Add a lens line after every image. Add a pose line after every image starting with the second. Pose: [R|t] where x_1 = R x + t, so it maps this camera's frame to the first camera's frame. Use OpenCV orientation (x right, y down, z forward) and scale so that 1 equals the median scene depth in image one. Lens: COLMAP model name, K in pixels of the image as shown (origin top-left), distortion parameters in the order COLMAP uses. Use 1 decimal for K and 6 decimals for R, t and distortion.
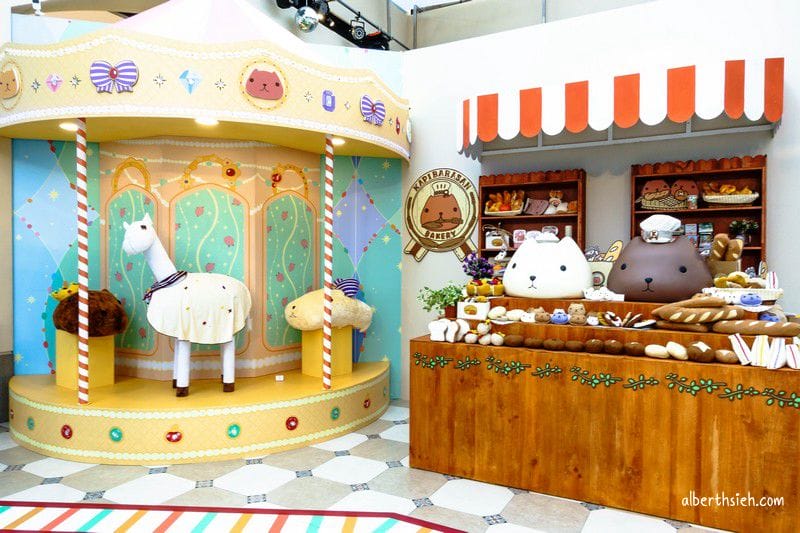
lens RADIAL K [[556.7, 0, 400.1], [0, 556.7, 267.3], [0, 0, 1]] dist [0.006072, -0.003351]
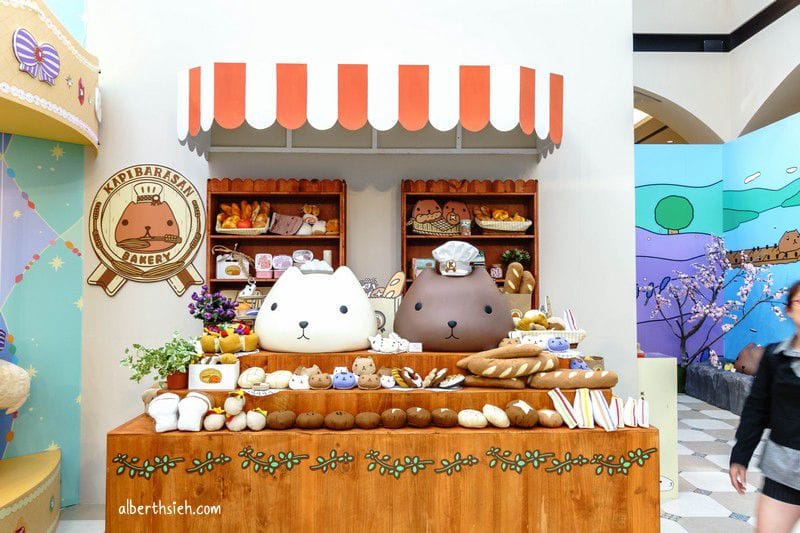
lens RADIAL K [[590.3, 0, 404.6], [0, 590.3, 267.9], [0, 0, 1]] dist [0.001312, 0.004761]
pose [[0.867400, 0.009637, 0.497518, -0.021748], [0.008856, 0.999355, -0.034798, -0.023391], [-0.497533, 0.034590, 0.866755, 0.263035]]
